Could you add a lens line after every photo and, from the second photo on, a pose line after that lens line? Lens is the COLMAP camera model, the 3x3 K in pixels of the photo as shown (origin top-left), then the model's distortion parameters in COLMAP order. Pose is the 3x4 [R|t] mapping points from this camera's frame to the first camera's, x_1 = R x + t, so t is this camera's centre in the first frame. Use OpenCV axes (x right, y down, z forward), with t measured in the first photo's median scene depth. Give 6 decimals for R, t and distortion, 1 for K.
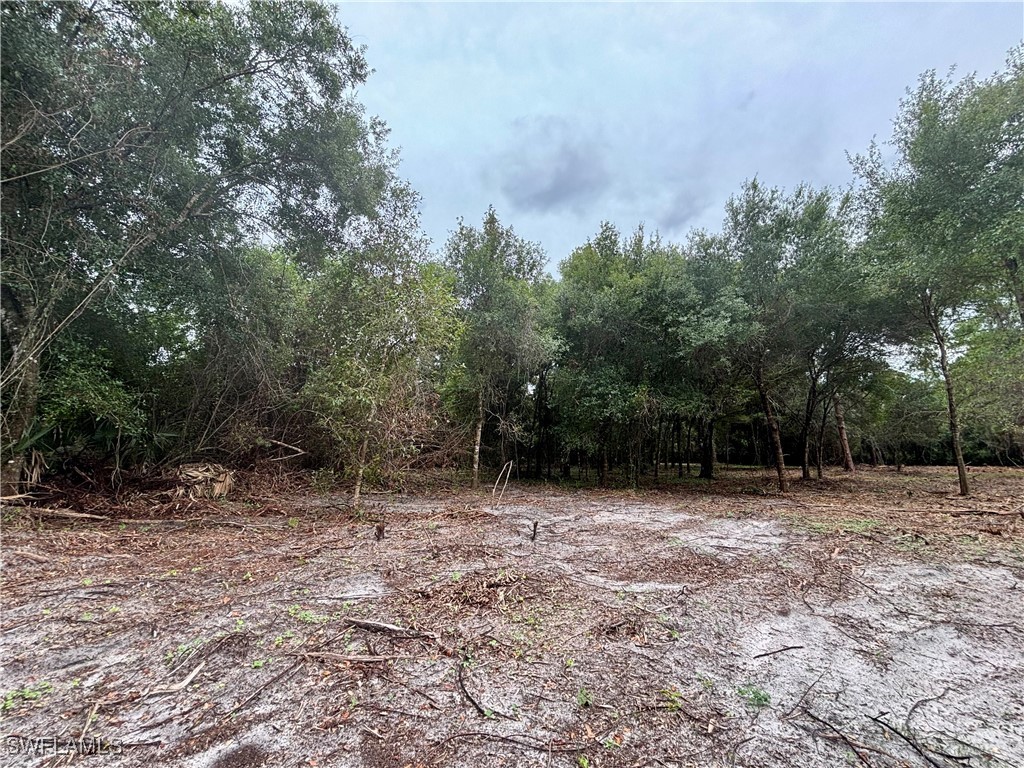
lens RADIAL K [[414.4, 0, 512.0], [0, 414.4, 384.0], [0, 0, 1]] dist [0.002642, -0.000222]
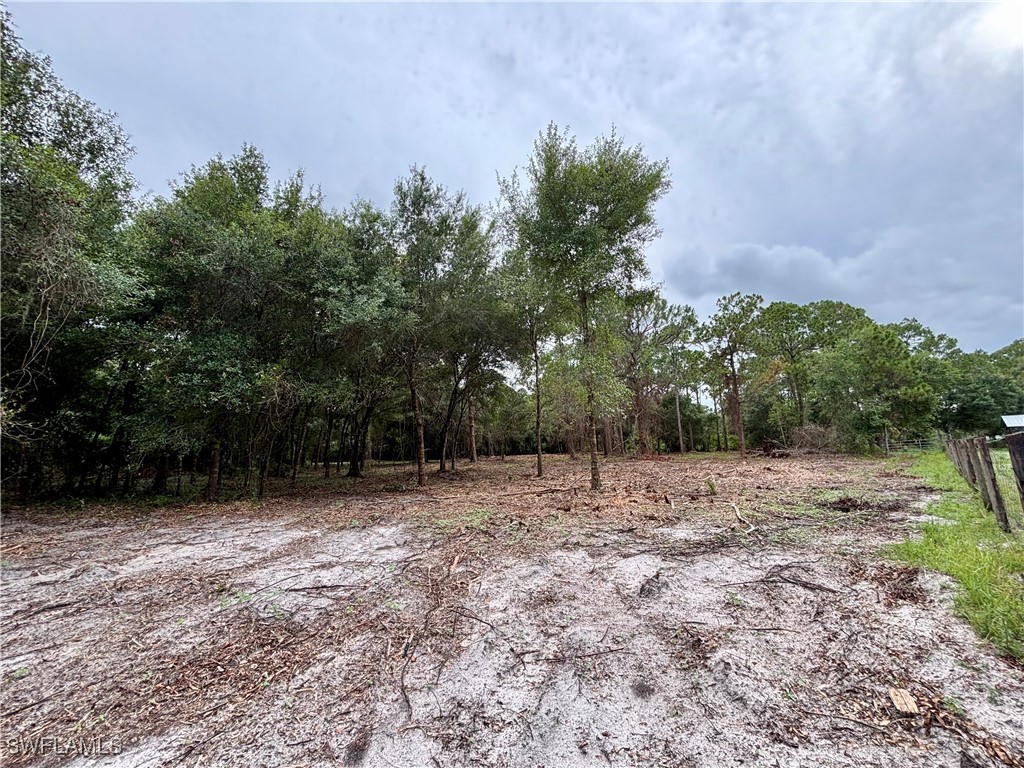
lens RADIAL K [[415.1, 0, 512.0], [0, 415.1, 384.0], [0, 0, 1]] dist [-0.000388, -0.000313]
pose [[0.719718, 0.084219, 0.689139, 0.107178], [-0.086710, 0.995747, -0.031131, 0.026789], [-0.688830, -0.037350, 0.723960, 0.137665]]
